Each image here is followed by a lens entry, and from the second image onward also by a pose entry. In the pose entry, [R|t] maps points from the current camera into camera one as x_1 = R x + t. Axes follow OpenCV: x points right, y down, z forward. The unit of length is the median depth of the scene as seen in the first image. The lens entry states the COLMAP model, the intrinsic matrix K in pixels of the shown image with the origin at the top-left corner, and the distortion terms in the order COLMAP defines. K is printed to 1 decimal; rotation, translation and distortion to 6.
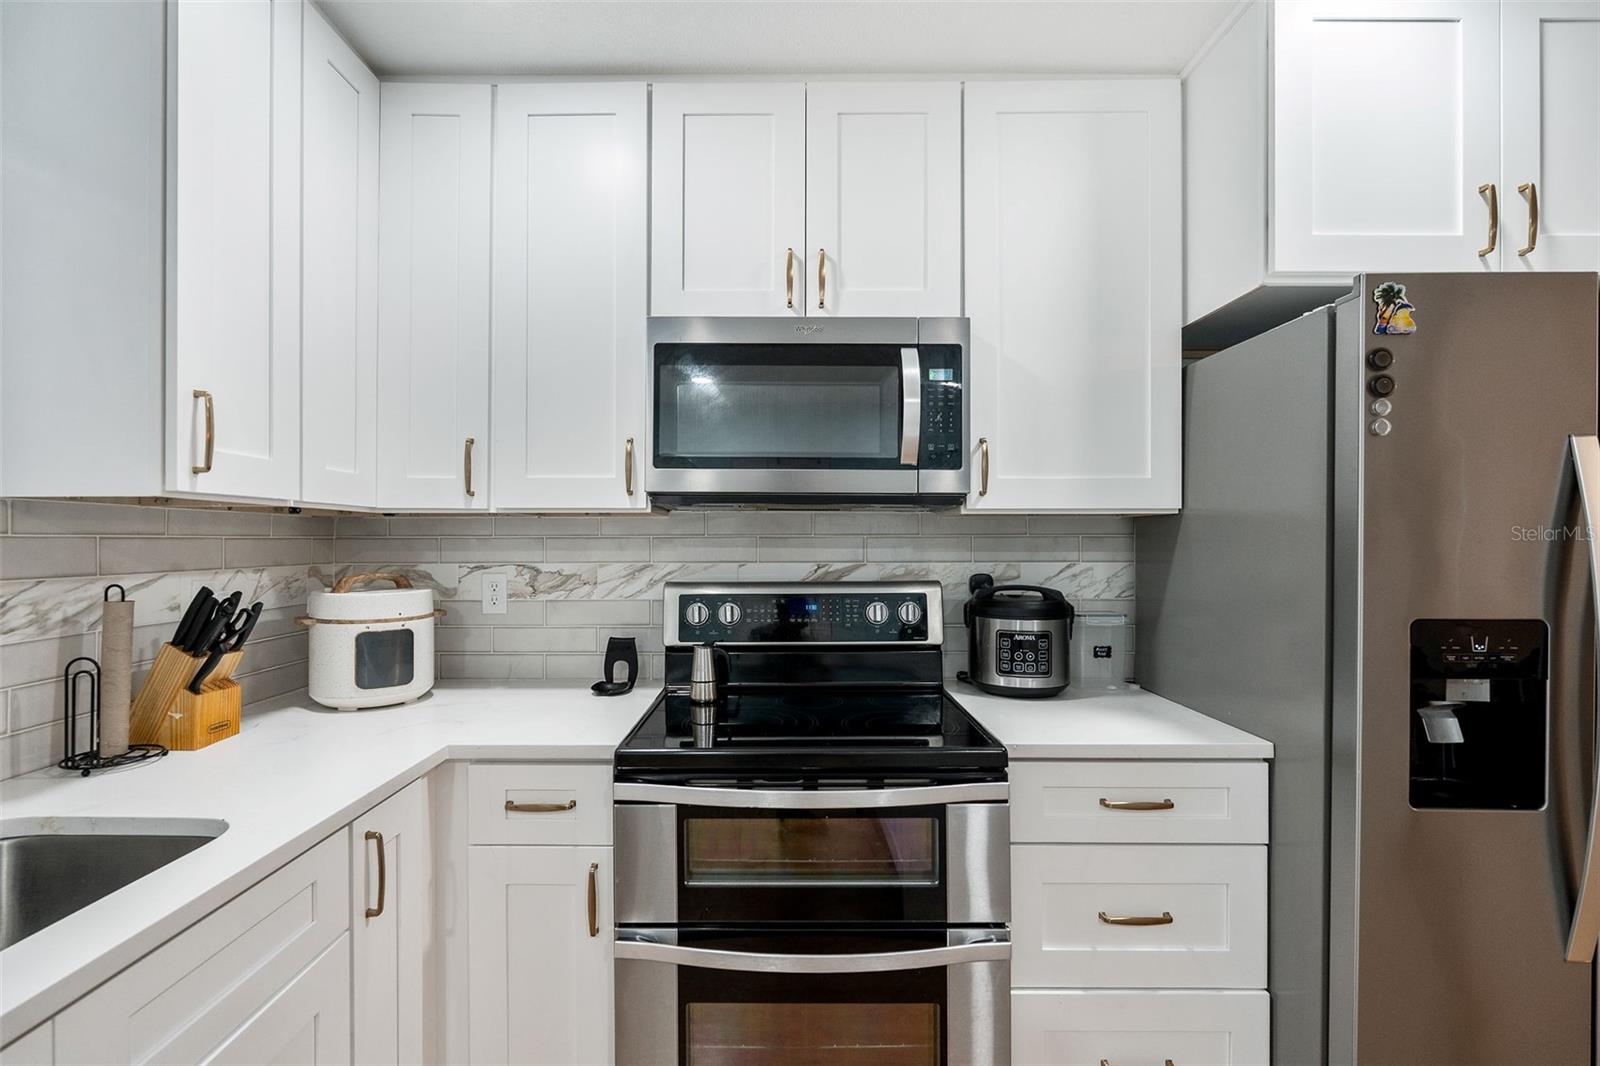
lens RADIAL K [[703.2, 0, 787.7], [0, 703.2, 538.6], [0, 0, 1]] dist [-0.013019, -0.000272]
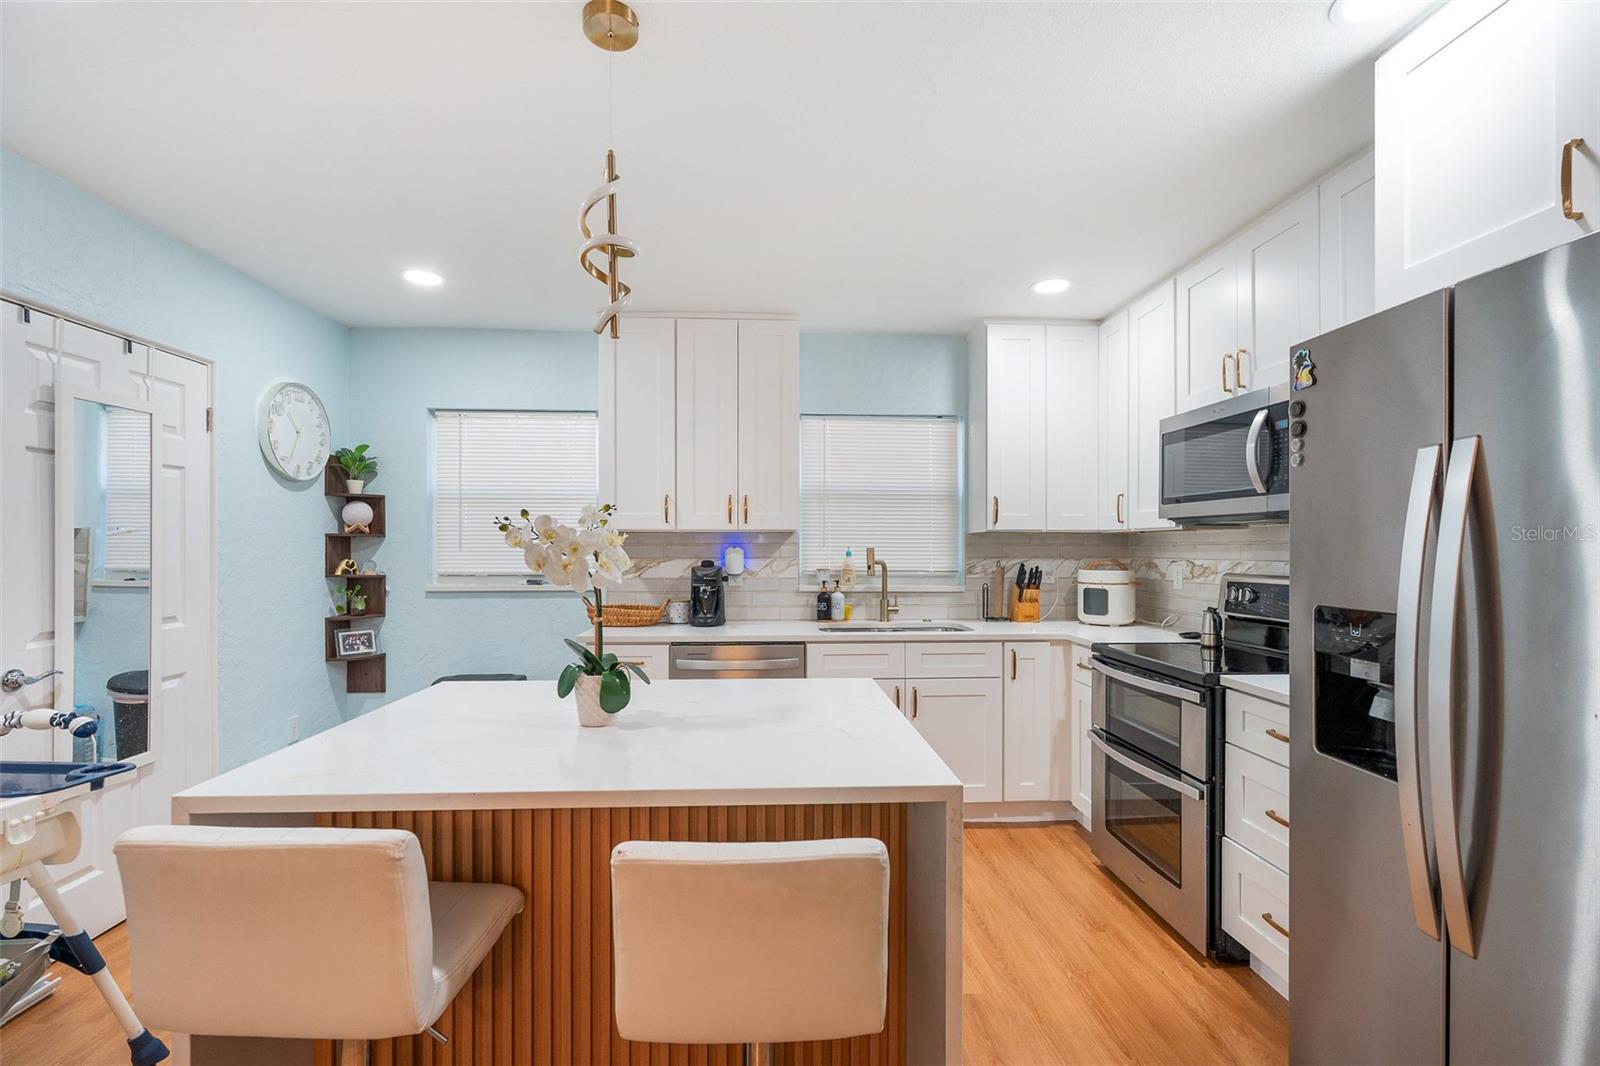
lens RADIAL K [[703.2, 0, 790.2], [0, 703.2, 542.6], [0, 0, 1]] dist [-0.013019, -0.000272]
pose [[0.052237, -0.006293, -0.998615, 1.512180], [0.002729, 0.999977, -0.006159, 0.003333], [0.998631, -0.002404, 0.052253, -0.033440]]
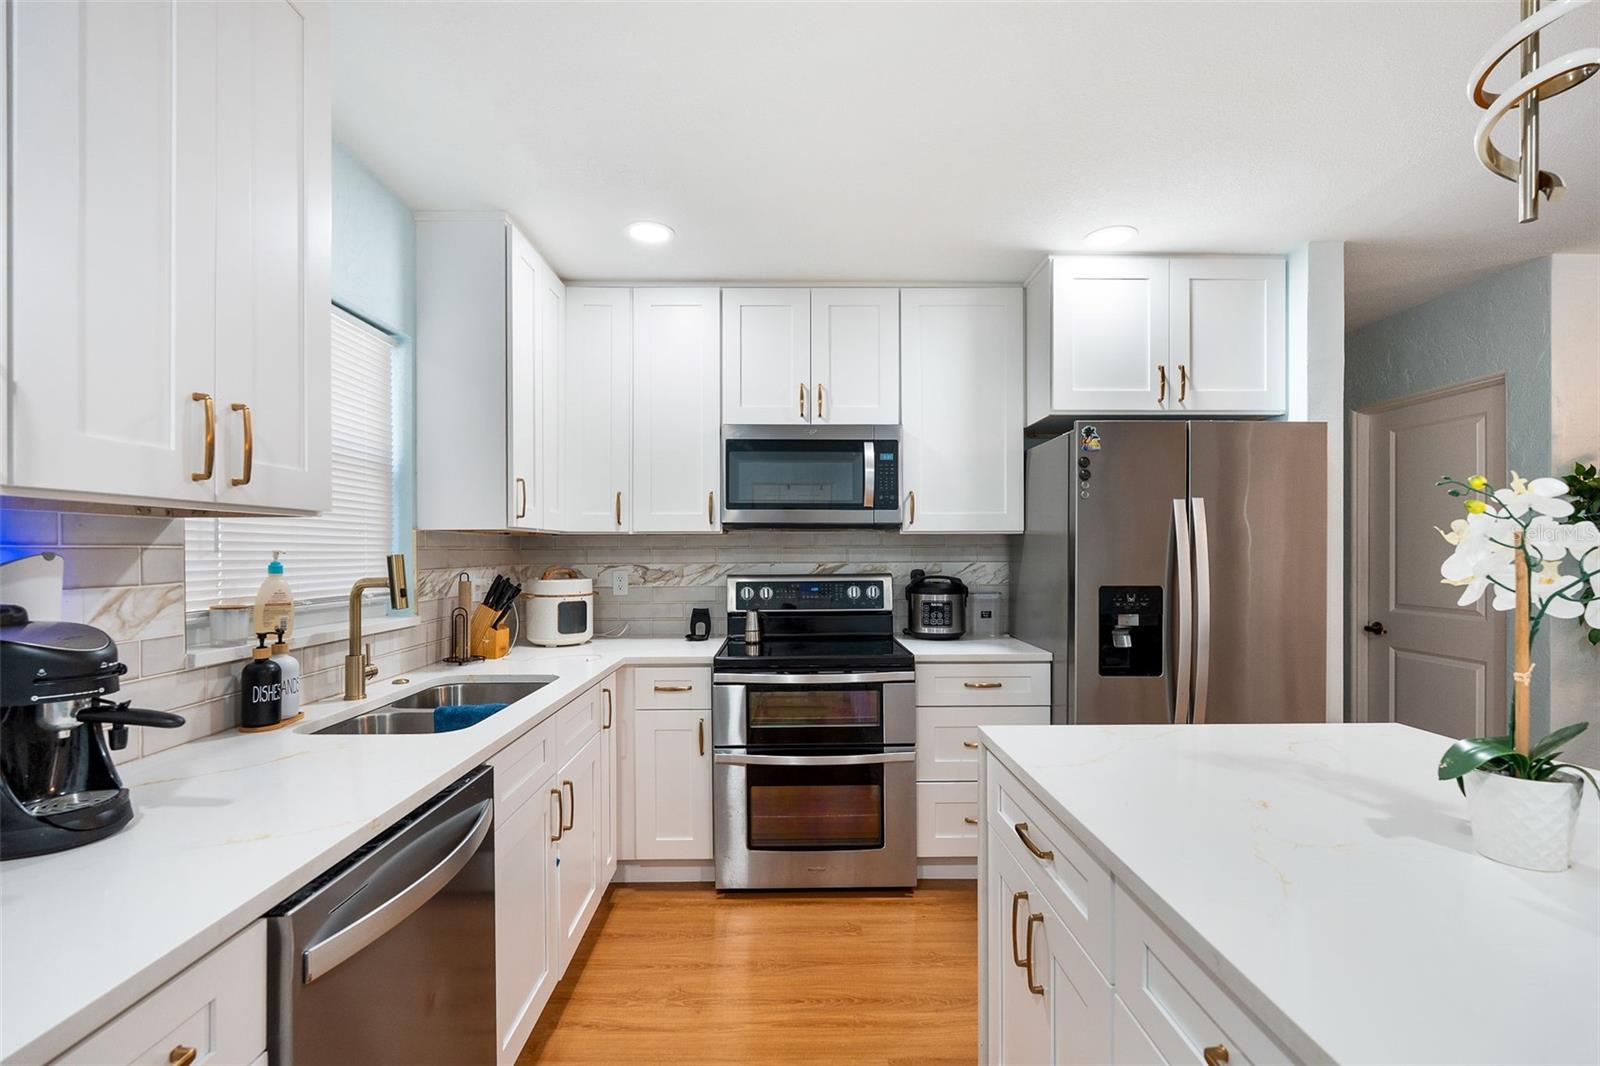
lens RADIAL K [[703.2, 0, 799.8], [0, 703.2, 545.1], [0, 0, 1]] dist [-0.013019, -0.000272]
pose [[0.999947, -0.003164, 0.009820, -0.020915], [0.003197, 0.999989, -0.003323, -0.002699], [-0.009809, 0.003354, 0.999946, -0.783345]]
